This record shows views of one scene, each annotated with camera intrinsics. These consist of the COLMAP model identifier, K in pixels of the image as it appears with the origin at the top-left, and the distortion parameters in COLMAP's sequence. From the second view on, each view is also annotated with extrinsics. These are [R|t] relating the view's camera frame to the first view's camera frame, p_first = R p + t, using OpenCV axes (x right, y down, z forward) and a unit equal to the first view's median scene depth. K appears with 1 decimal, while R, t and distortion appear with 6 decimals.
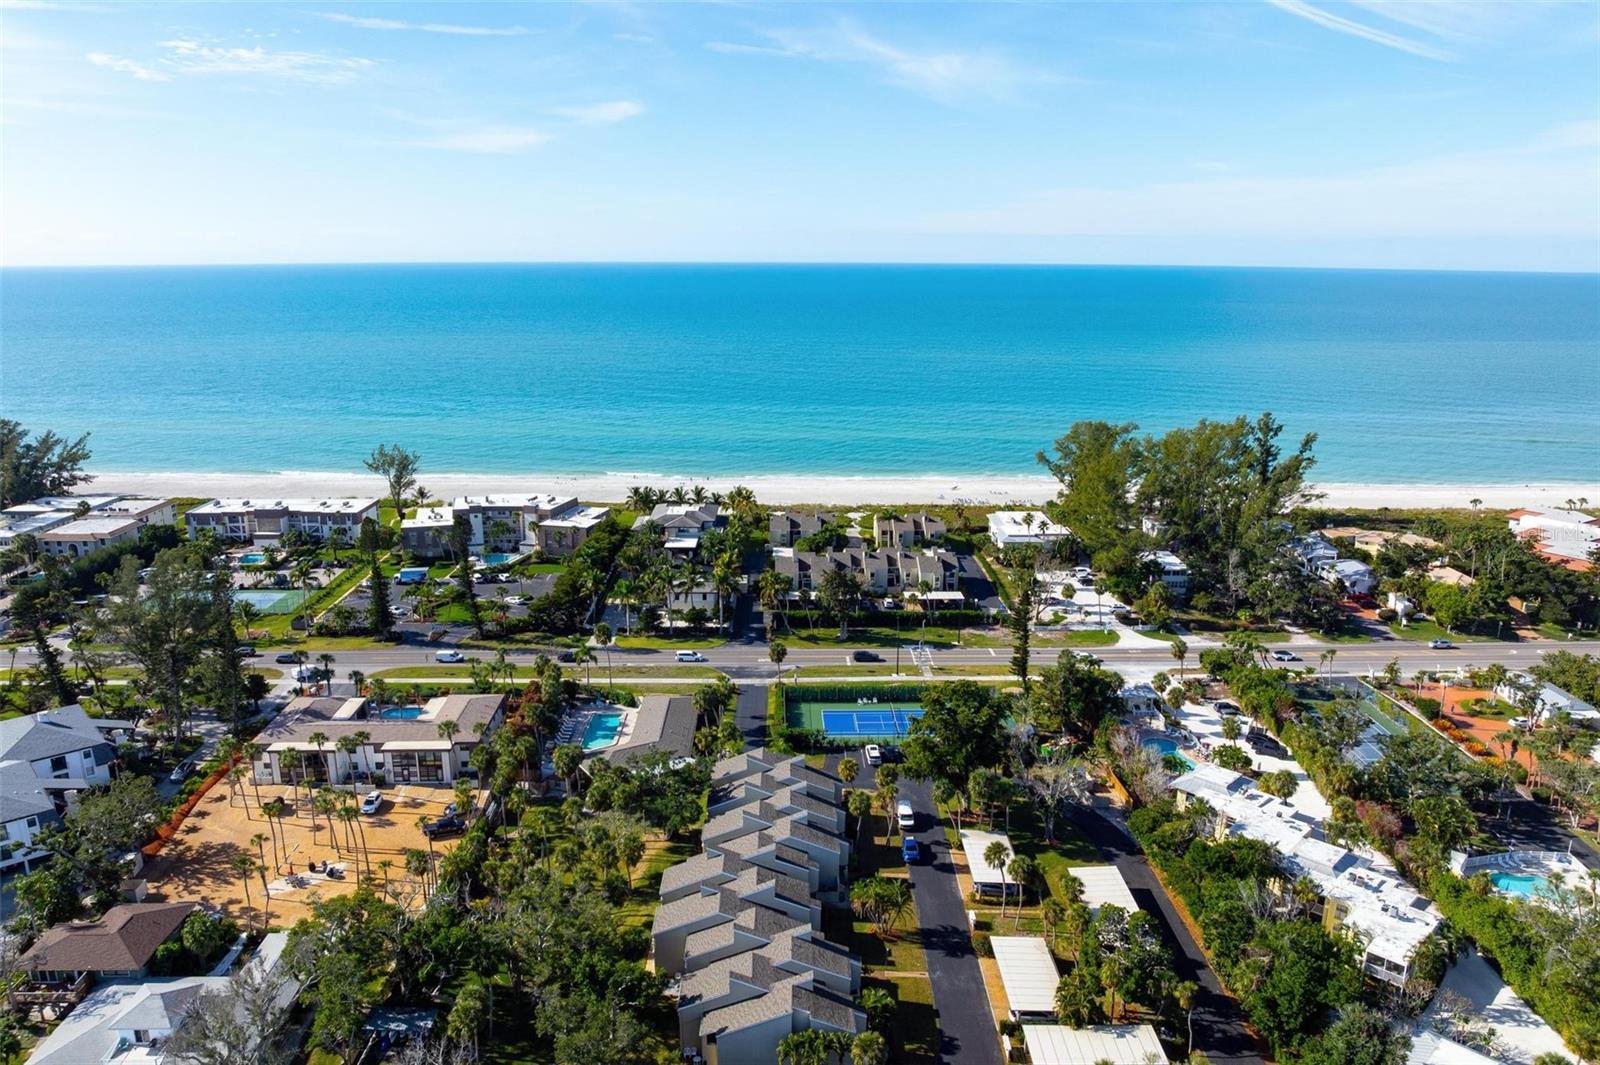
lens RADIAL K [[1096.1, 0, 800.0], [0, 1096.1, 532.5], [0, 0, 1]] dist [-0.046898, 0.019912]
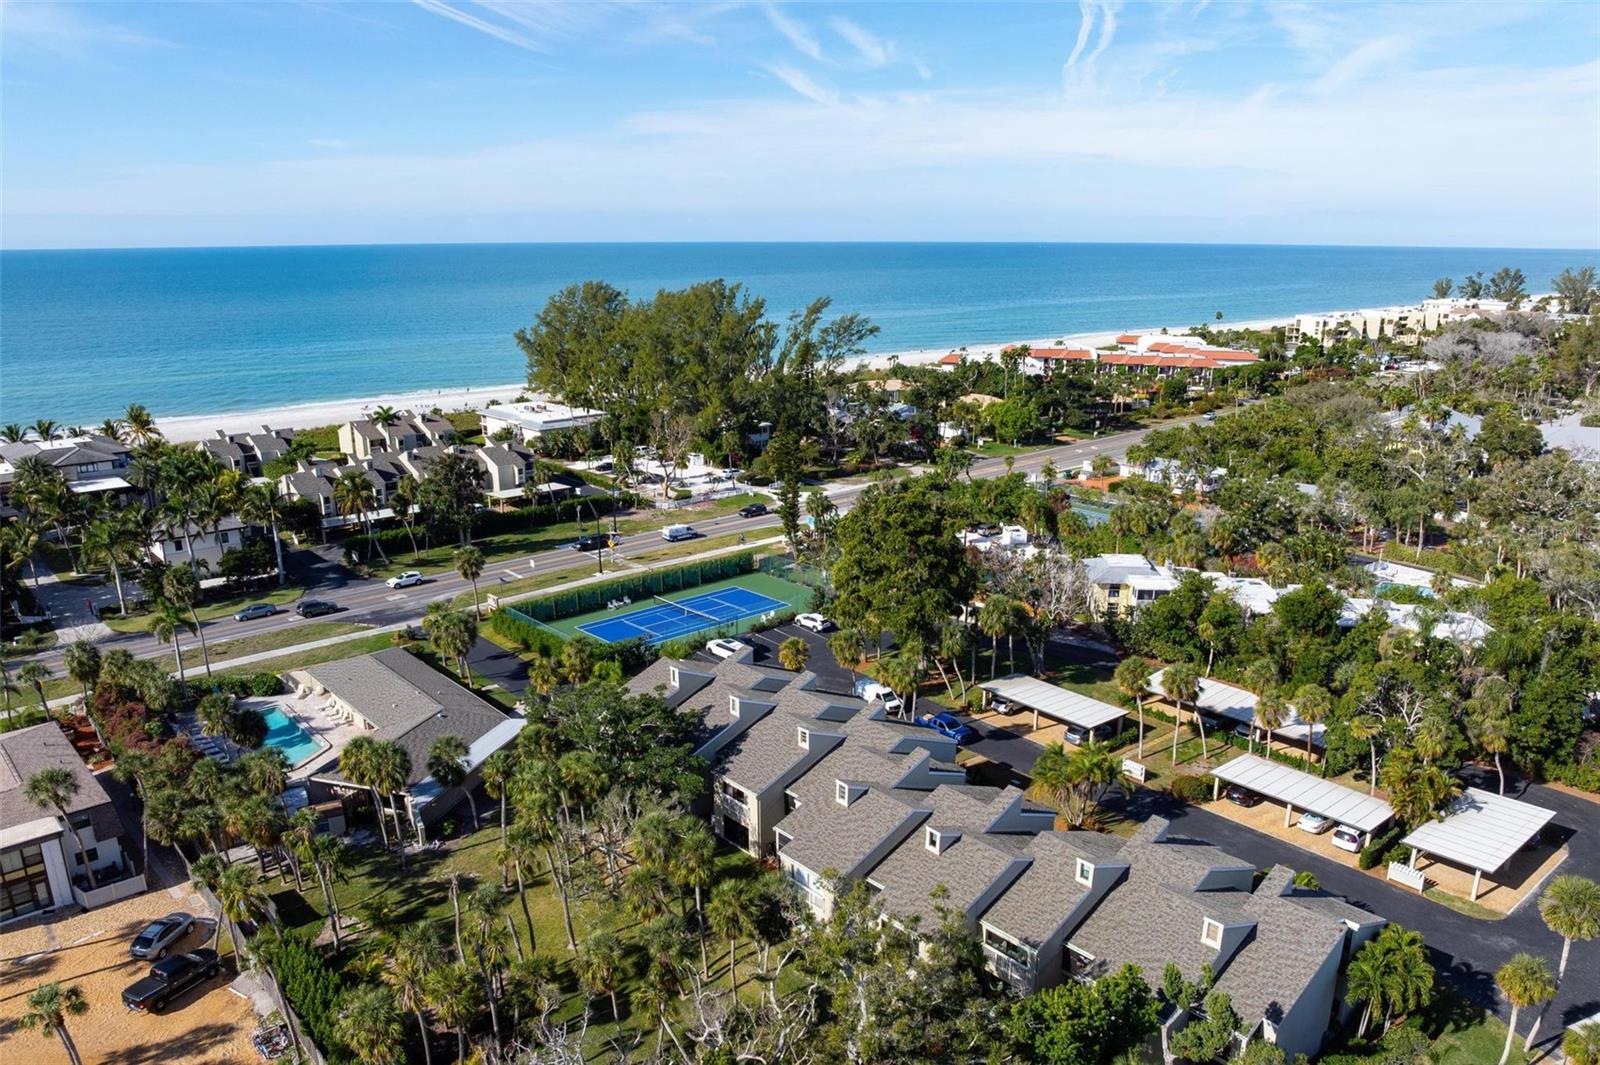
lens RADIAL K [[1096.1, 0, 800.0], [0, 1096.1, 532.5], [0, 0, 1]] dist [-0.046898, 0.019912]
pose [[0.777029, -0.168590, 0.606468, -0.274813], [0.129546, 0.985672, 0.108024, 0.033239], [-0.615990, -0.005372, 0.787736, 0.285980]]
